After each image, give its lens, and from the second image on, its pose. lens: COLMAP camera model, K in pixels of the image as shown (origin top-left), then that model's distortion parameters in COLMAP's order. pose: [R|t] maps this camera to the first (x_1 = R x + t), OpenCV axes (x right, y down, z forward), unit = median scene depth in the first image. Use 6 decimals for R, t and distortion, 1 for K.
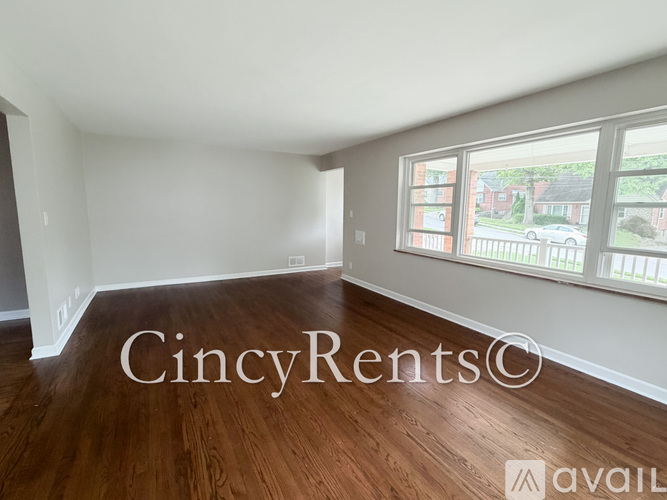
lens RADIAL K [[316.9, 0, 333.4], [0, 316.9, 248.5], [0, 0, 1]] dist [0.000154, -0.000067]
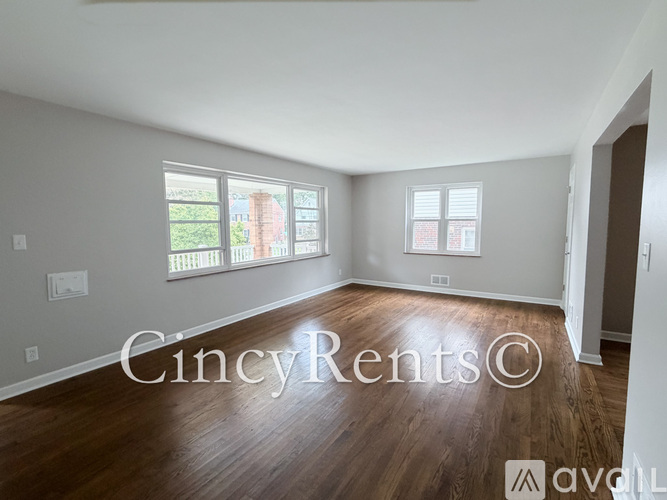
lens RADIAL K [[316.9, 0, 334.8], [0, 316.9, 251.8], [0, 0, 1]] dist [0.000154, -0.000067]
pose [[-0.469814, -0.089860, 0.878180, -0.781425], [0.116676, 0.979757, 0.162674, -0.165667], [-0.875021, 0.178889, -0.449820, 1.147041]]
